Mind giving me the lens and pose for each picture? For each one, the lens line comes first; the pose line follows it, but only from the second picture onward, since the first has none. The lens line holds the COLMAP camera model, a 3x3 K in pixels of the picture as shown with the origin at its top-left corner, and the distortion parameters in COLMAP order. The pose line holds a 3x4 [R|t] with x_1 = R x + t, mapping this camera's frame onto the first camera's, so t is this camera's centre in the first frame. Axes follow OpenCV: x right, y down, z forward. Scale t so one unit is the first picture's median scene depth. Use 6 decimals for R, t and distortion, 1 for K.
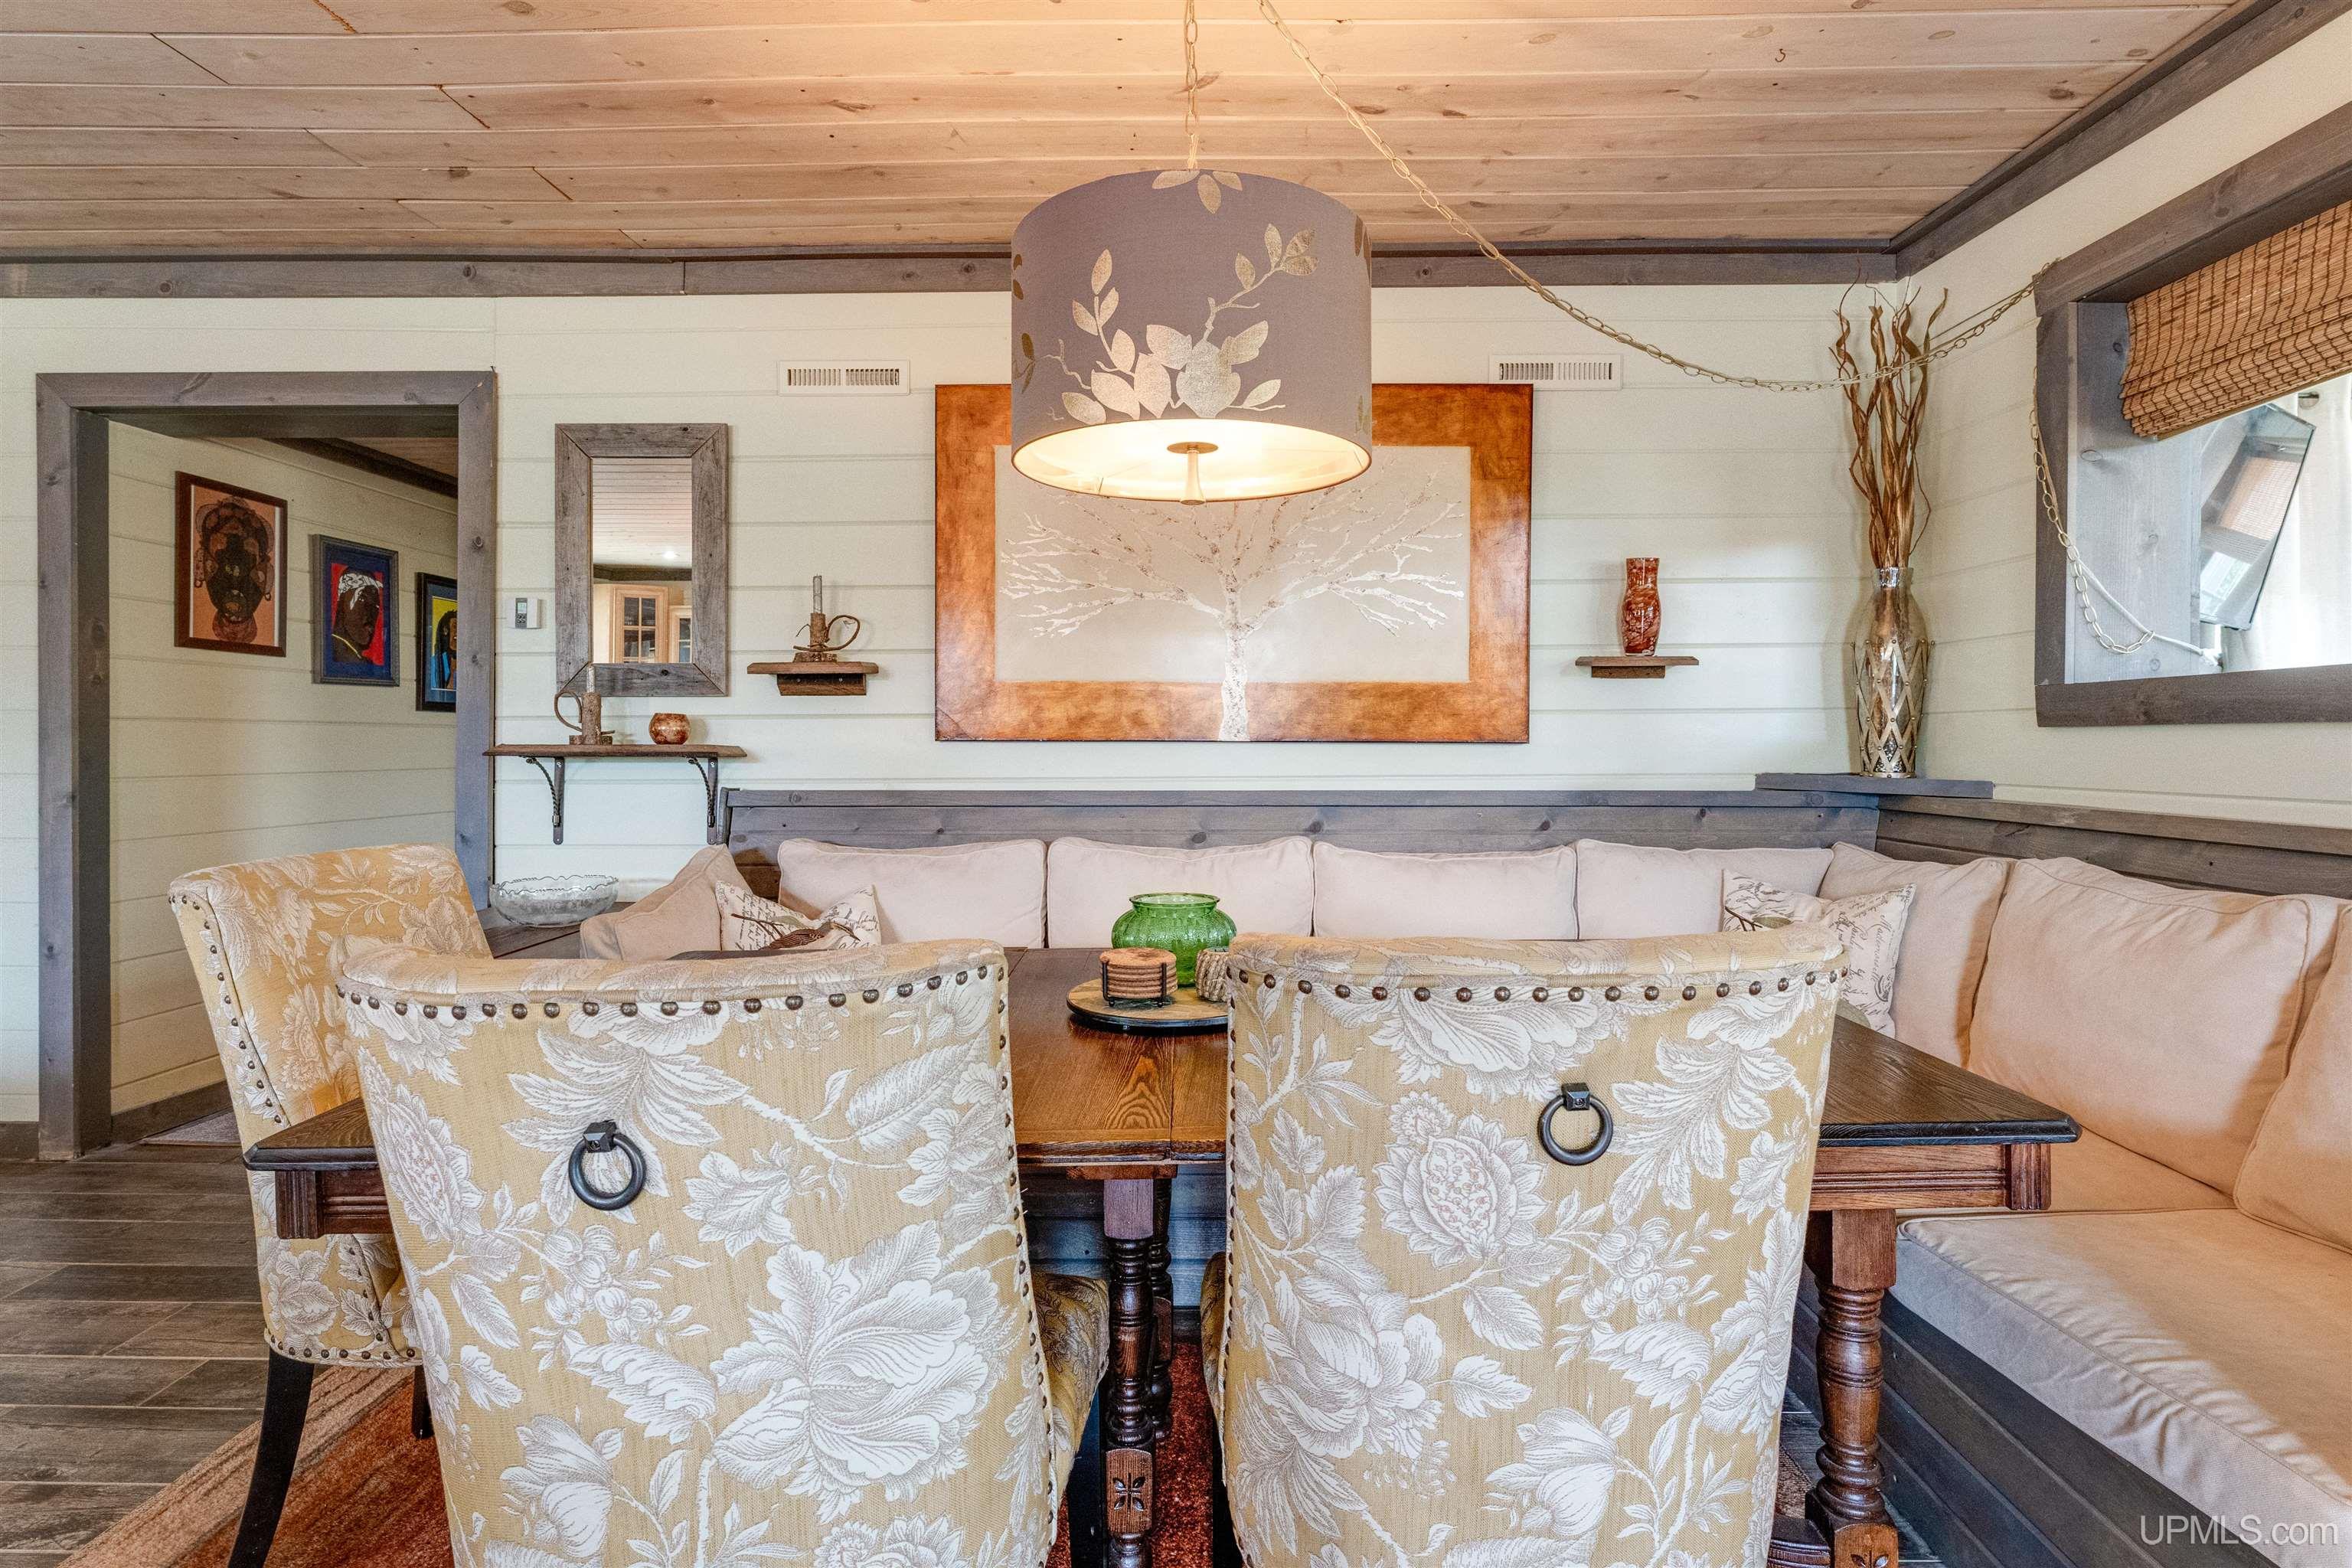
lens RADIAL K [[1150.0, 0, 1177.7], [0, 1150.0, 767.2], [0, 0, 1]] dist [-0.000825, -0.001225]
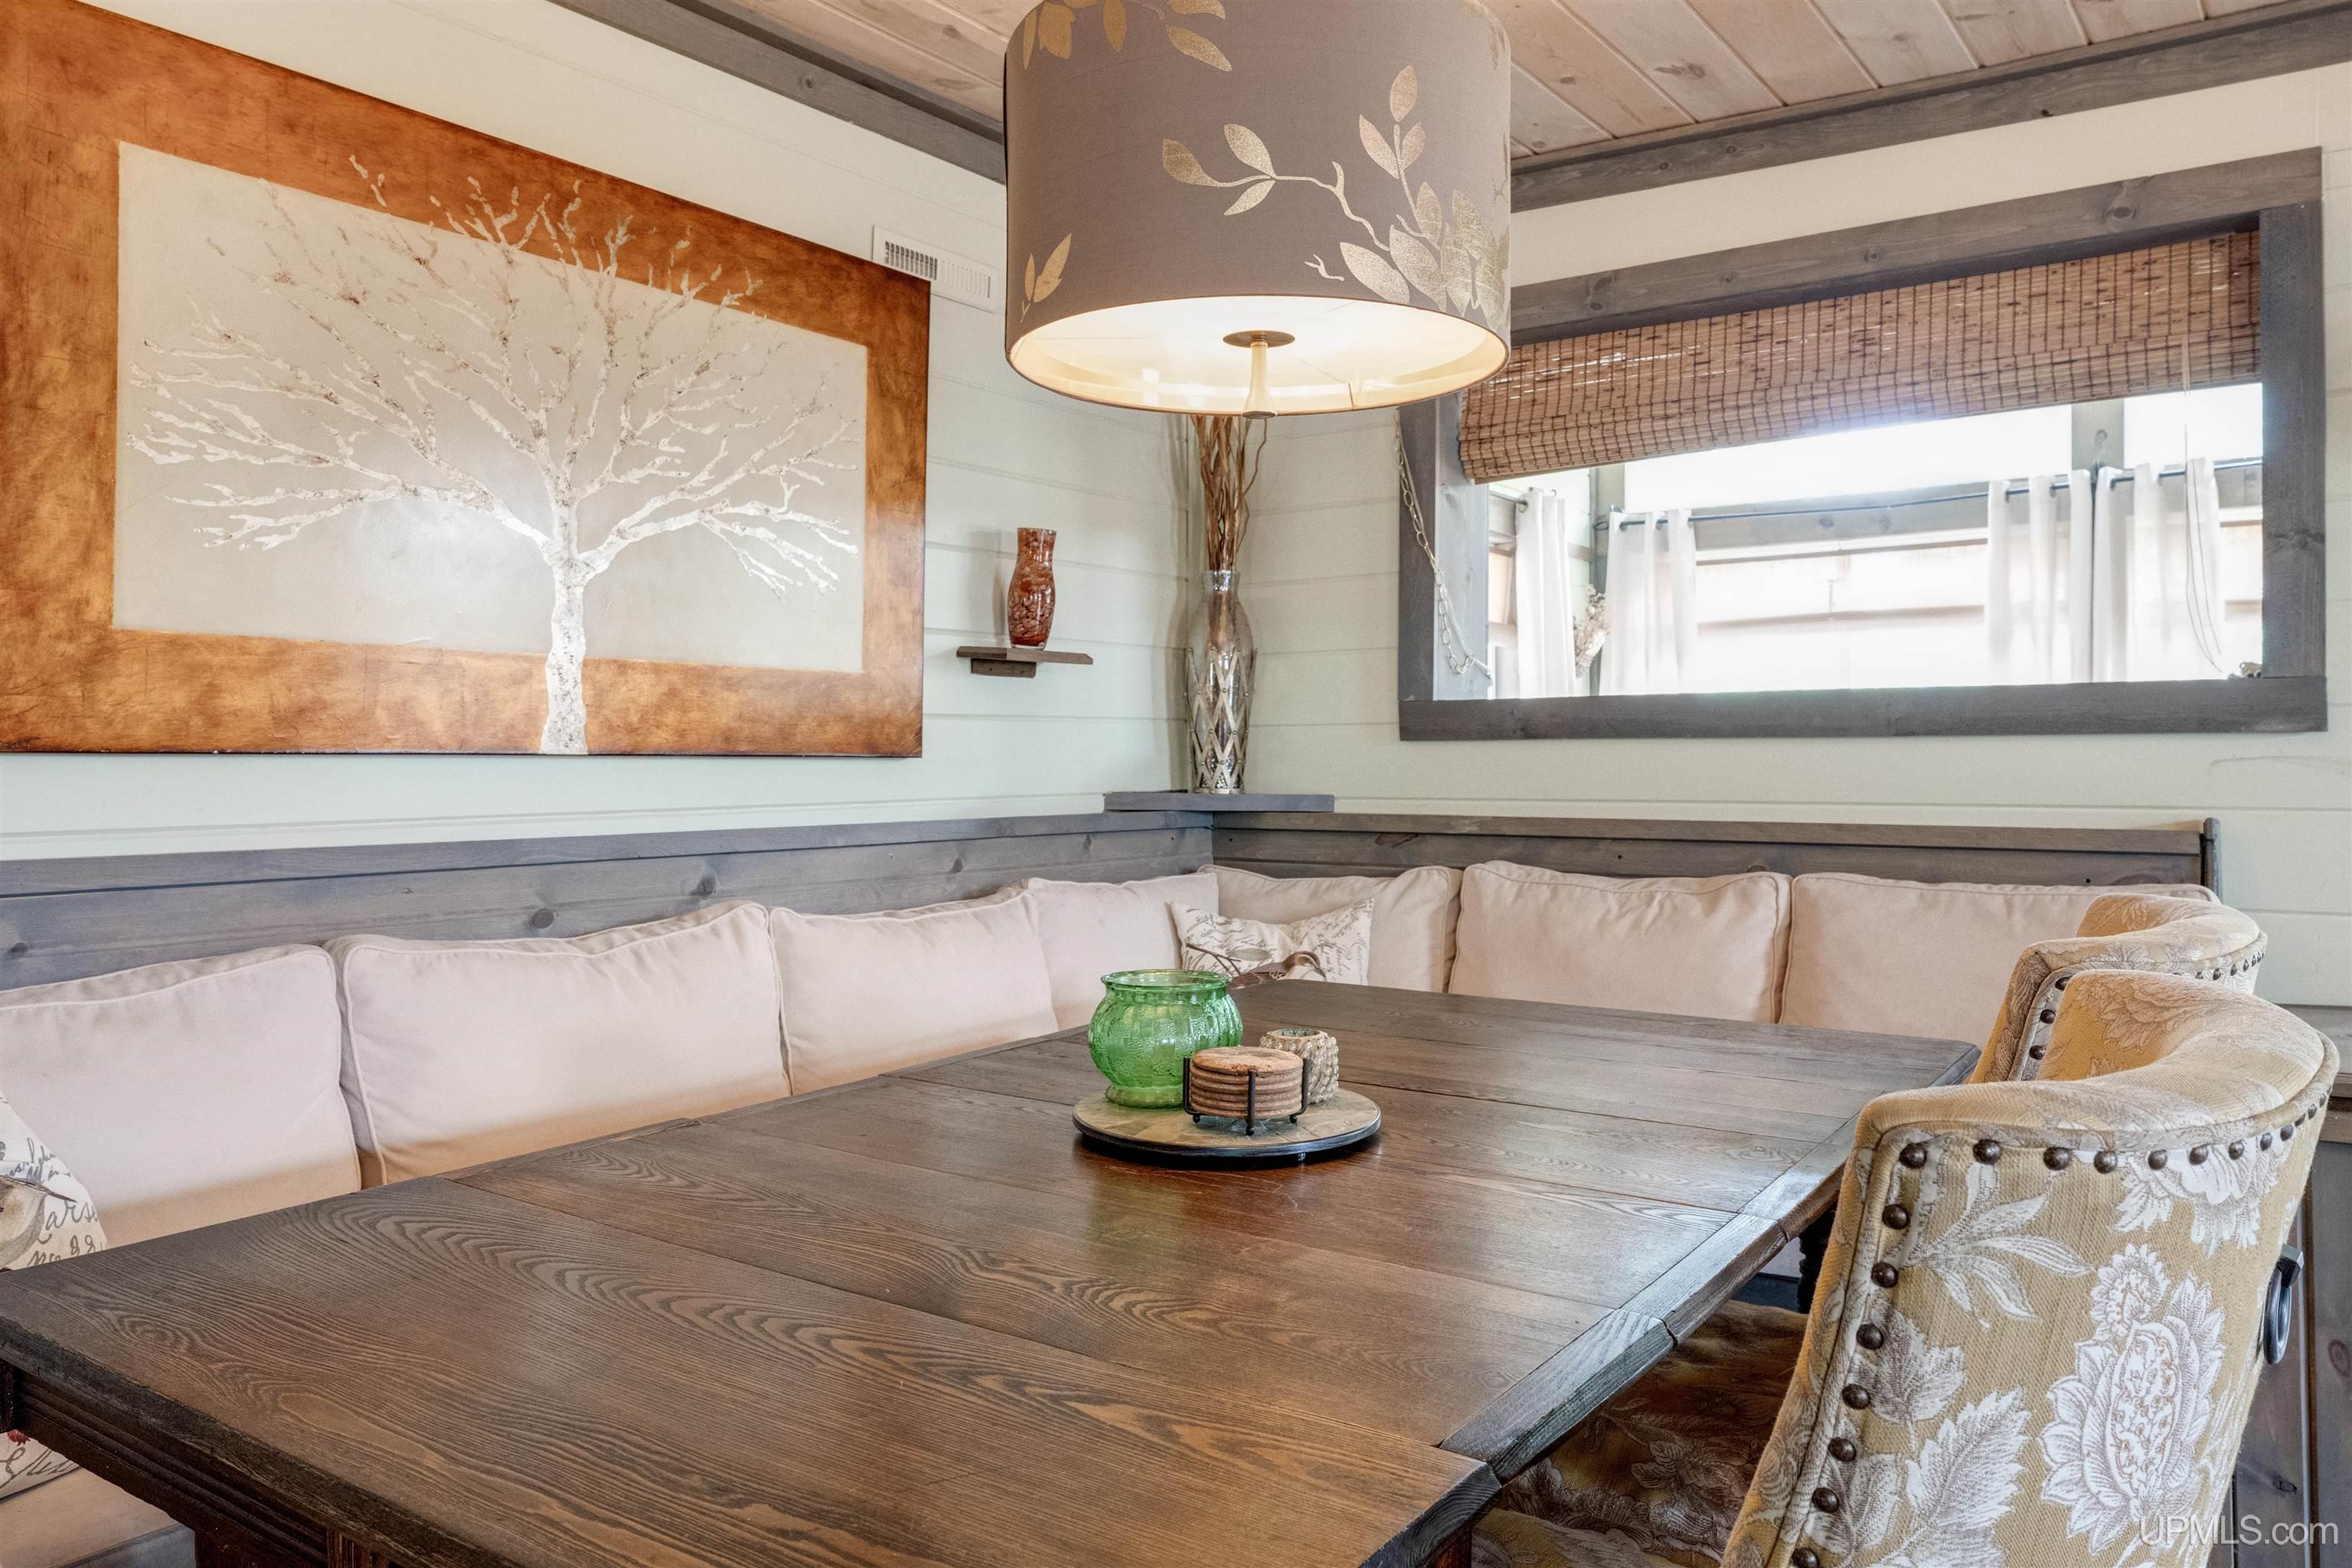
lens RADIAL K [[1623.9, 0, 1179.5], [0, 1623.9, 779.2], [0, 0, 1]] dist [-0.008195, 0.004427]
pose [[0.582500, -0.010835, 0.812759, -0.460981], [0.020894, 0.999780, -0.001646, -0.001585], [-0.812562, 0.017941, 0.582598, 0.250663]]
